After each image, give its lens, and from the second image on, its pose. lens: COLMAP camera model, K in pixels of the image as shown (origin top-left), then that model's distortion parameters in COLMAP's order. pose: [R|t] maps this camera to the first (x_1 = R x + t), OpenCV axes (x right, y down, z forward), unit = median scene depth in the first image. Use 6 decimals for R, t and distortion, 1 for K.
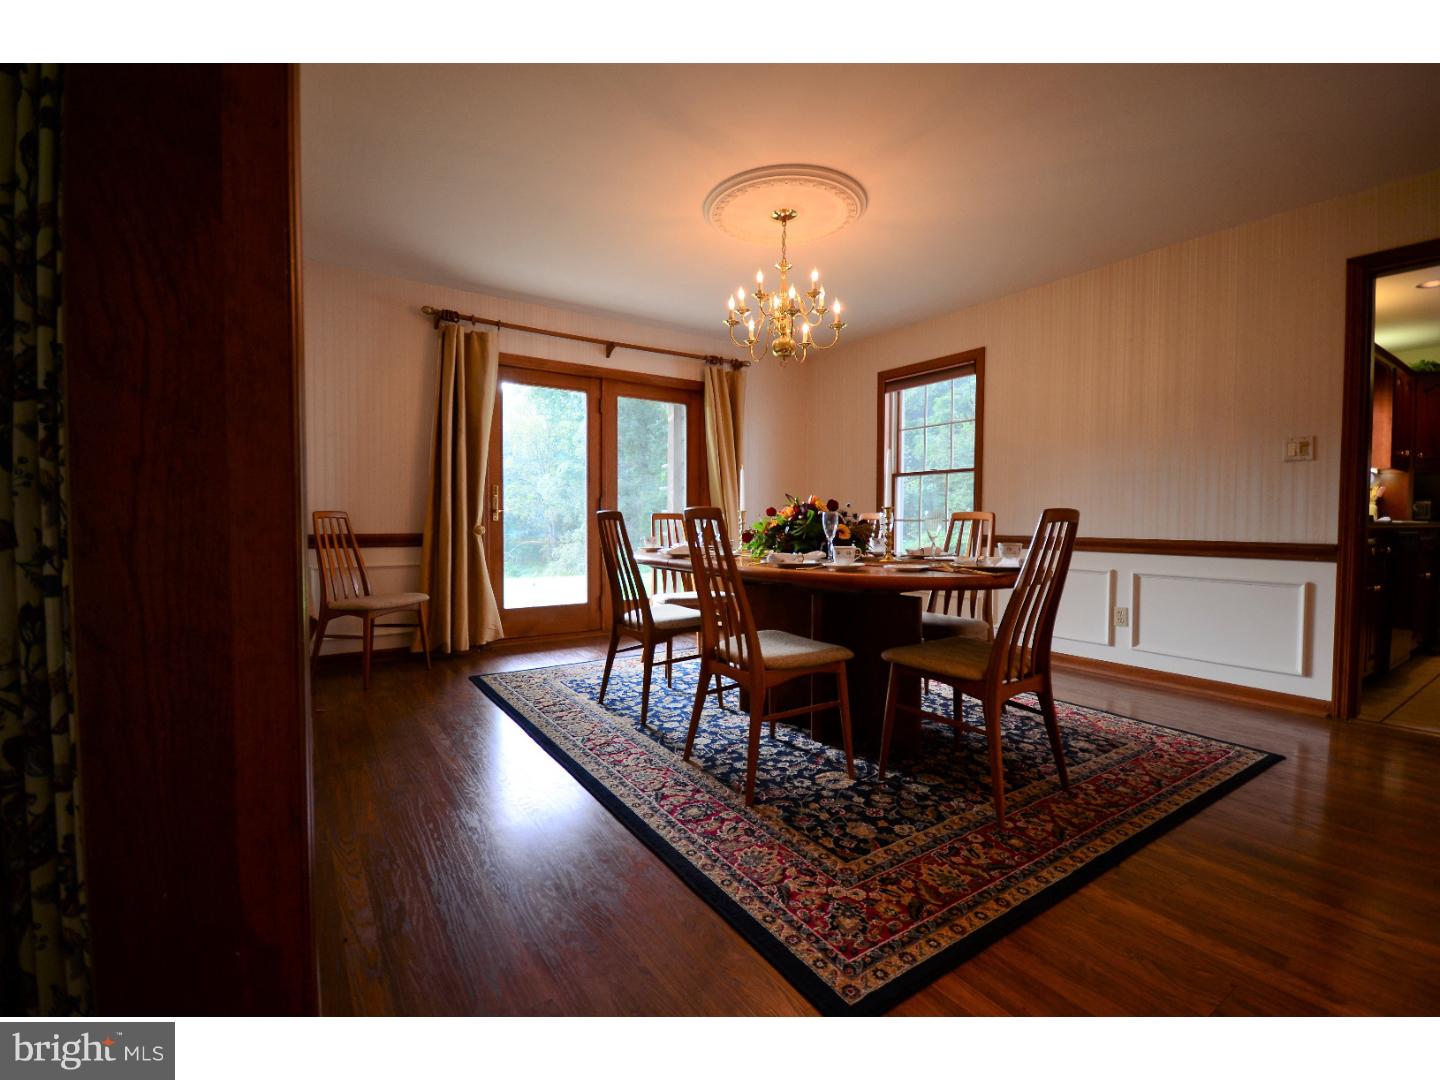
lens RADIAL K [[633.1, 0, 726.1], [0, 633.1, 536.0], [0, 0, 1]] dist [-0.002995, 0.001145]
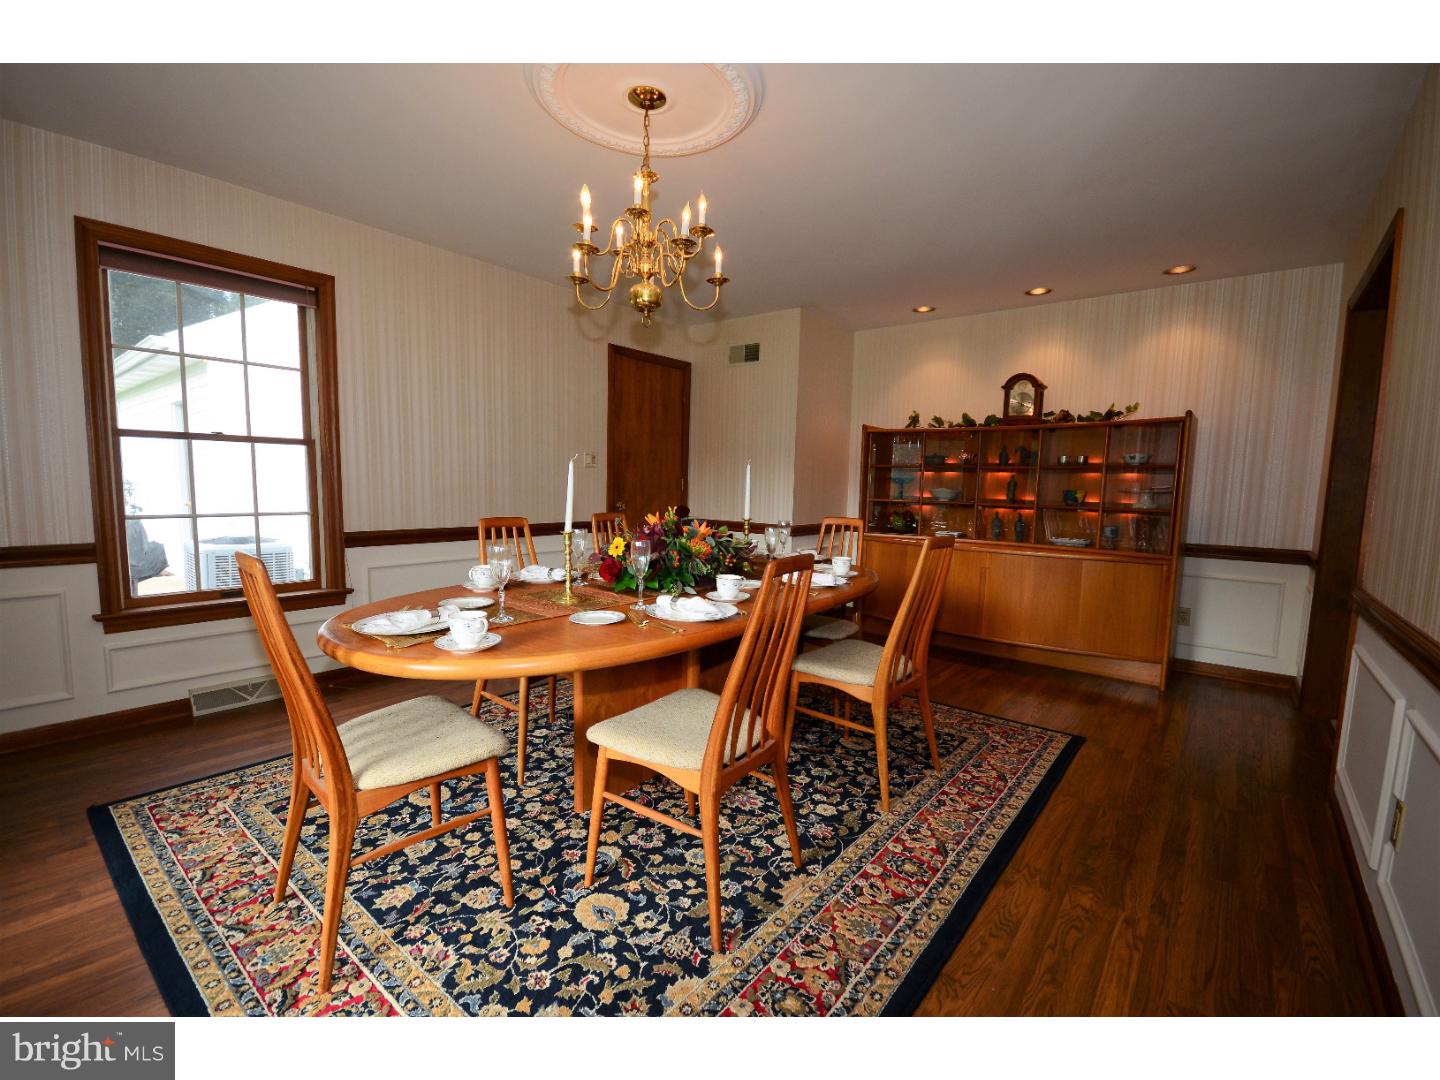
lens RADIAL K [[633.1, 0, 723.1], [0, 633.1, 552.1], [0, 0, 1]] dist [-0.002995, 0.001145]
pose [[-0.286838, -0.097688, 0.952985, -0.793891], [0.018135, 0.994055, 0.107357, -0.102100], [-0.957808, 0.048076, -0.283361, 1.431242]]
